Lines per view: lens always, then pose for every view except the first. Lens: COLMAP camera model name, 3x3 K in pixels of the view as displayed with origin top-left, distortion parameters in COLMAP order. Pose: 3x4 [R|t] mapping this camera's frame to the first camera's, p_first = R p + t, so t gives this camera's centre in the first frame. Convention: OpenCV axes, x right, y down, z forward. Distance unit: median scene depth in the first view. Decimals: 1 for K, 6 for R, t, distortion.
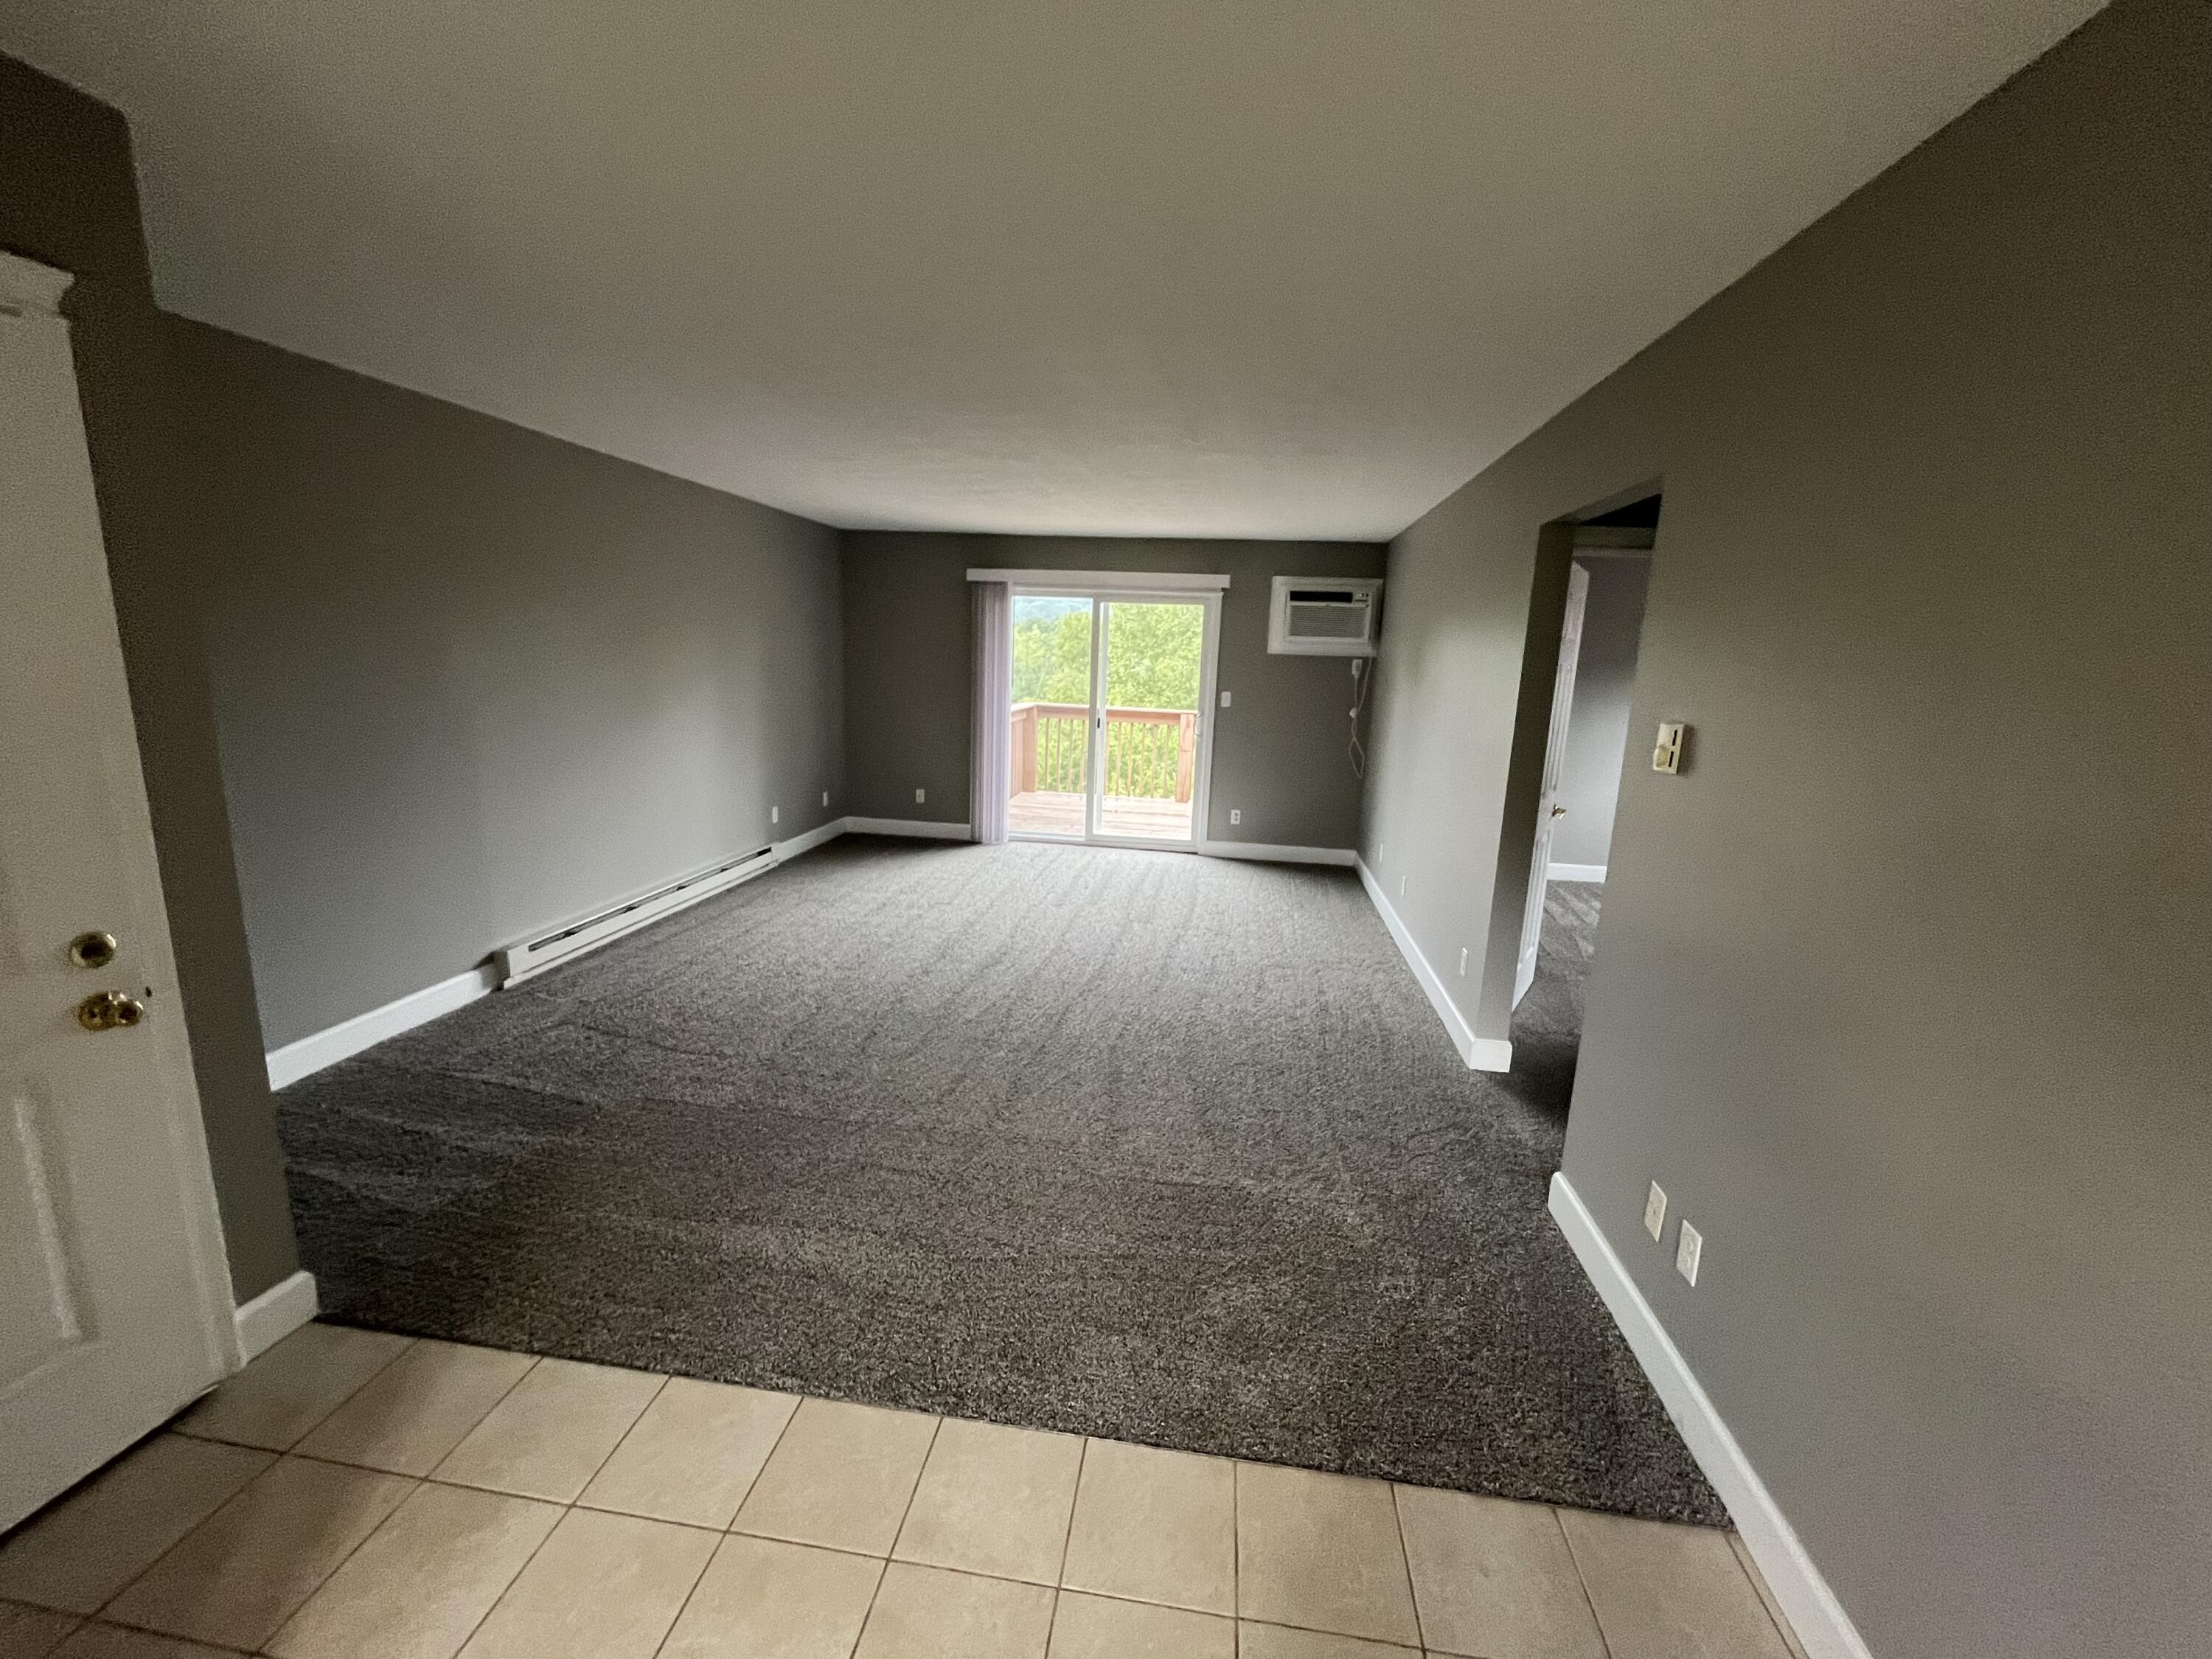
lens RADIAL K [[889.2, 0, 1106.0], [0, 889.2, 829.5], [0, 0, 1]] dist [-0.000799, -0.000084]
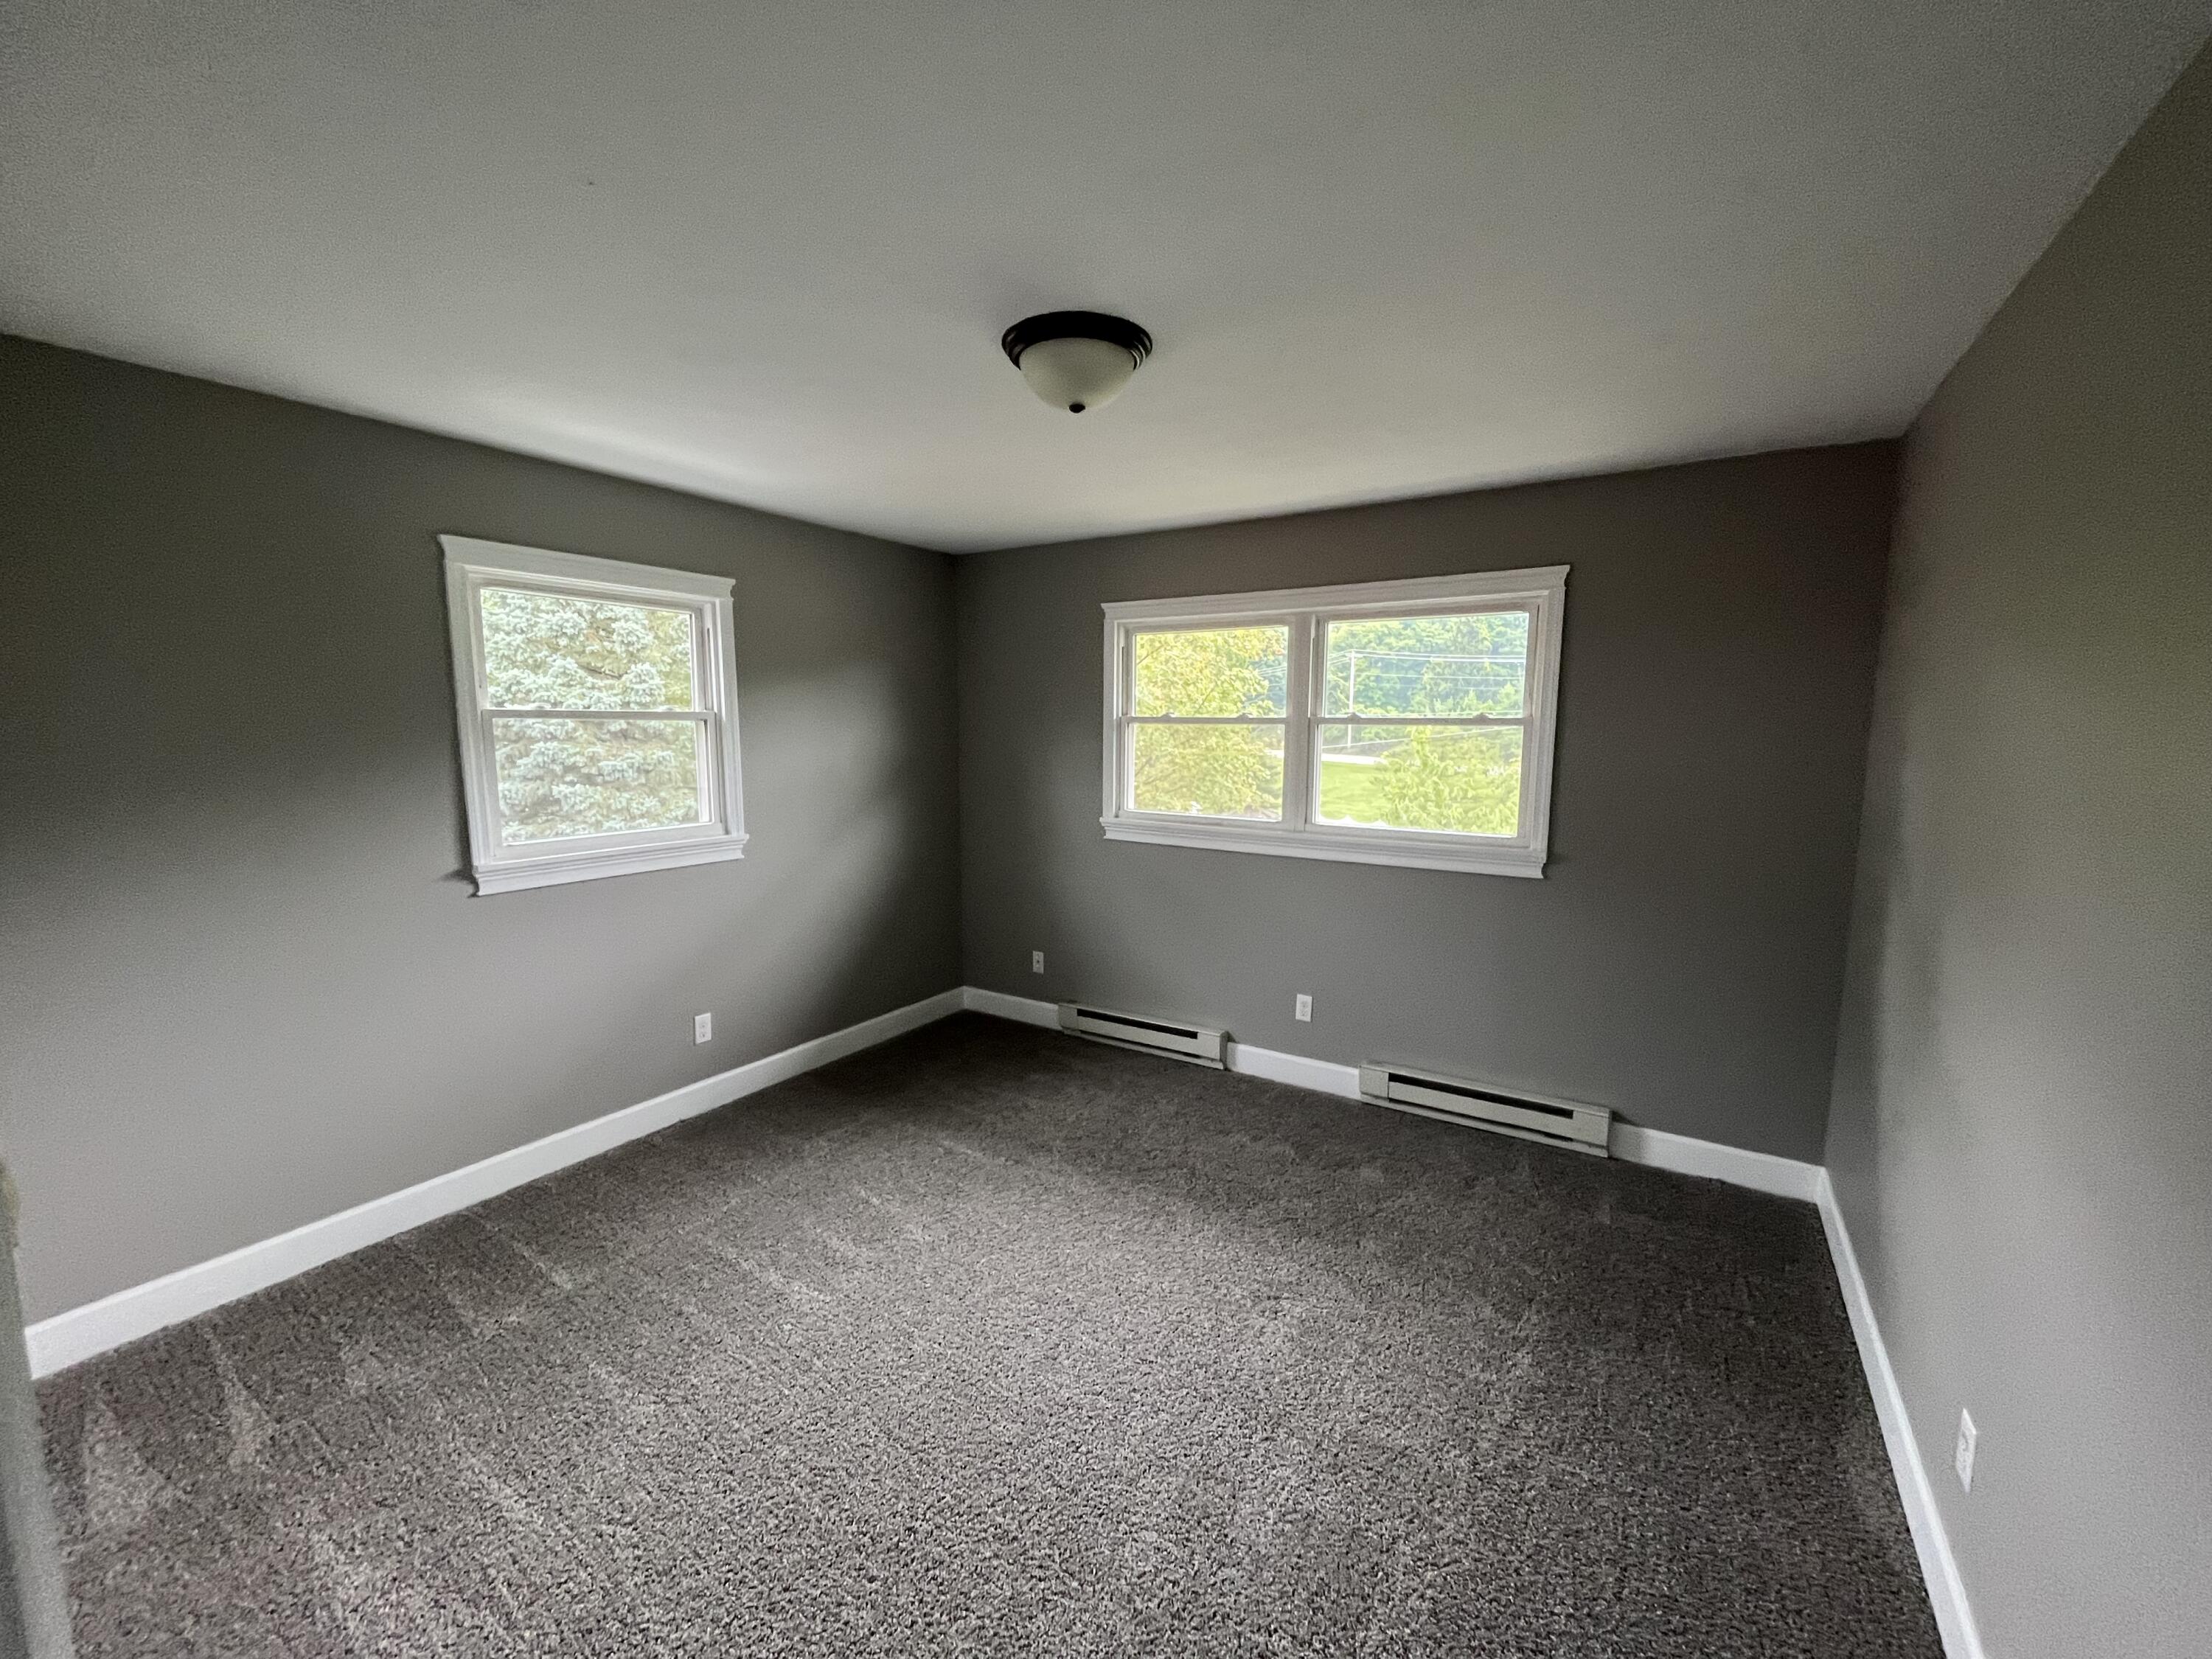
lens RADIAL K [[889.2, 0, 1106.0], [0, 889.2, 829.5], [0, 0, 1]] dist [-0.000799, -0.000084]
pose [[0.907121, 0.023732, -0.420200, 0.098895], [-0.059153, 0.995688, -0.071464, -0.114035], [0.416692, 0.089682, 0.904613, 0.555957]]
